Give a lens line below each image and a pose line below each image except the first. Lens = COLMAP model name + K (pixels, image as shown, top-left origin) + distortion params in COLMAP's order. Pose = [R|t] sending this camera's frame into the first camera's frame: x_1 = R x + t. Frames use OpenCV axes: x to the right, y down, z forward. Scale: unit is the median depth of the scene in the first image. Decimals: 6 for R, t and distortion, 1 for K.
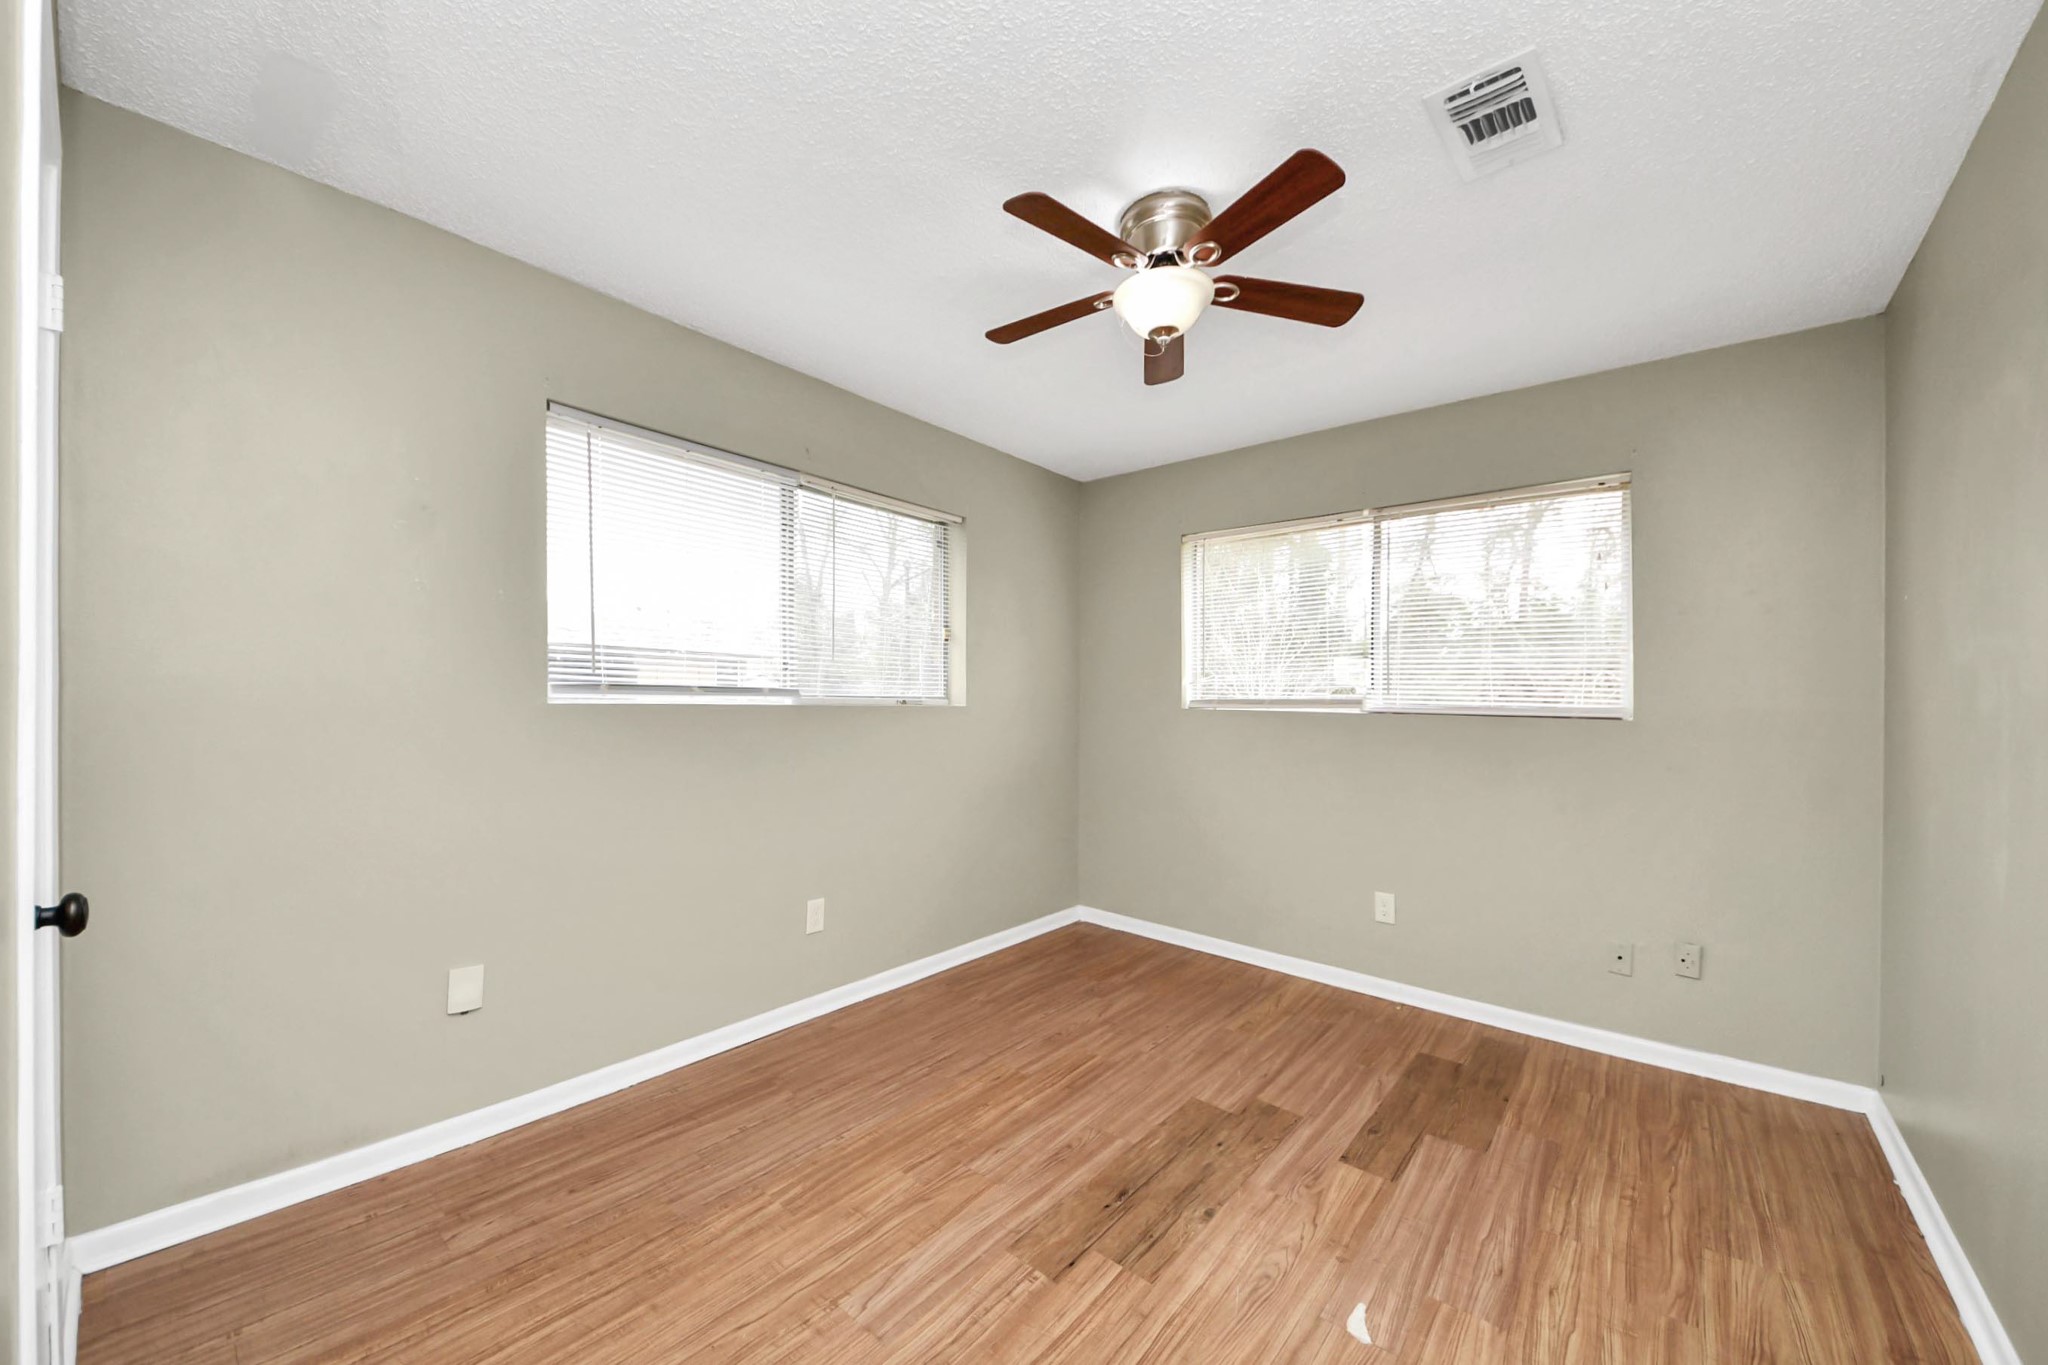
lens RADIAL K [[795.9, 0, 1021.6], [0, 795.9, 696.8], [0, 0, 1]] dist [-0.000893, 0.000010]
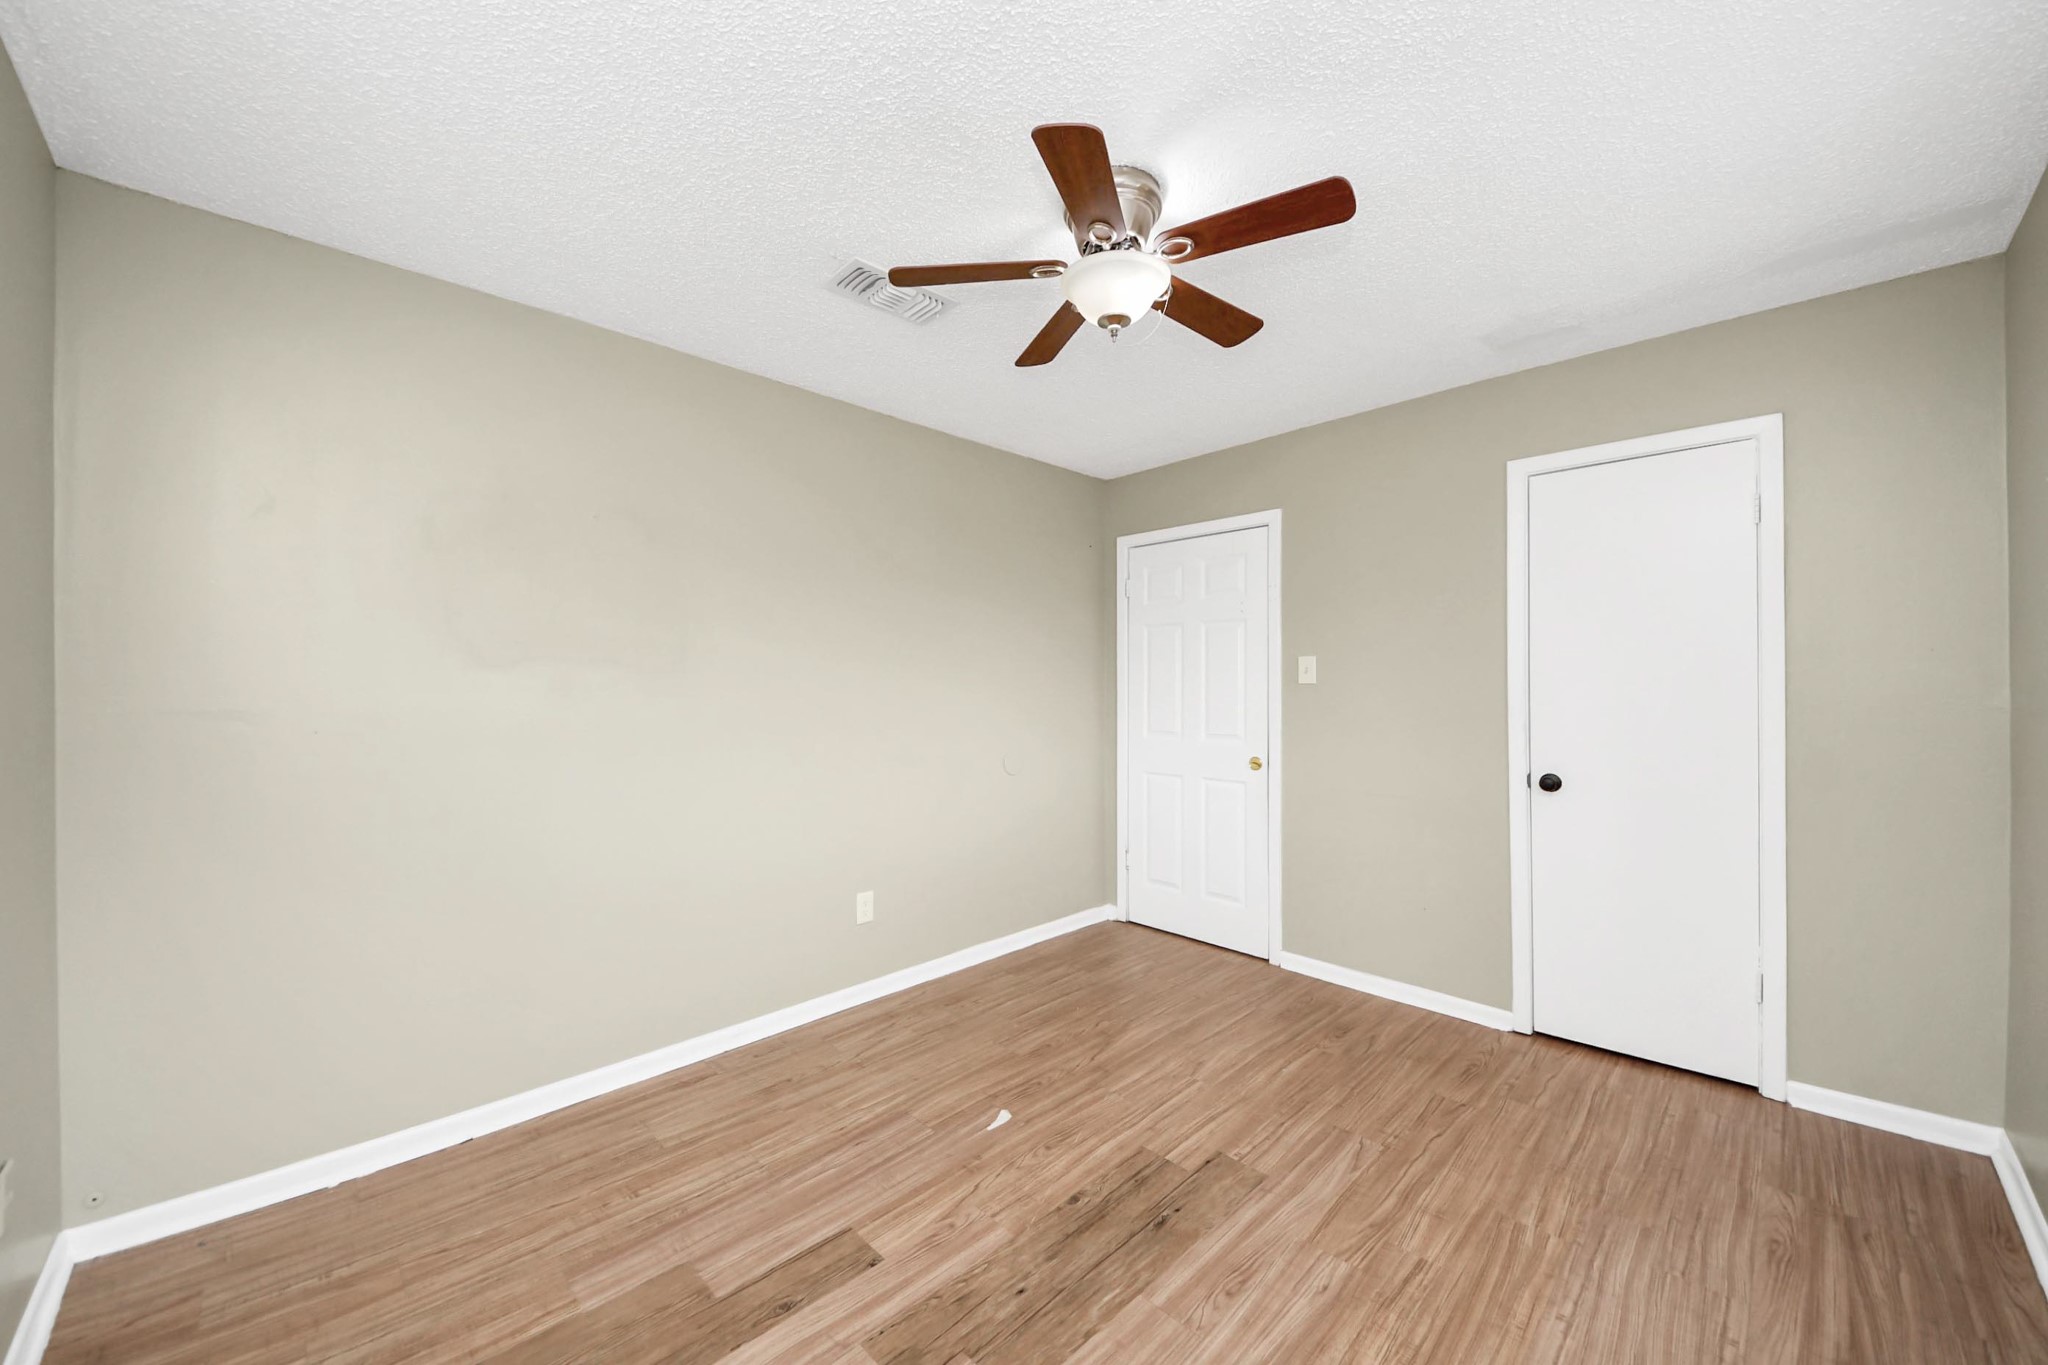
lens RADIAL K [[764.3, 0, 1026.9], [0, 764.3, 676.3], [0, 0, 1]] dist [0.000476, -0.007141]
pose [[-0.995801, -0.010382, 0.090950, 0.217374], [-0.012790, 0.999582, -0.025944, 0.015561], [-0.090643, -0.026998, -0.995517, 2.007773]]
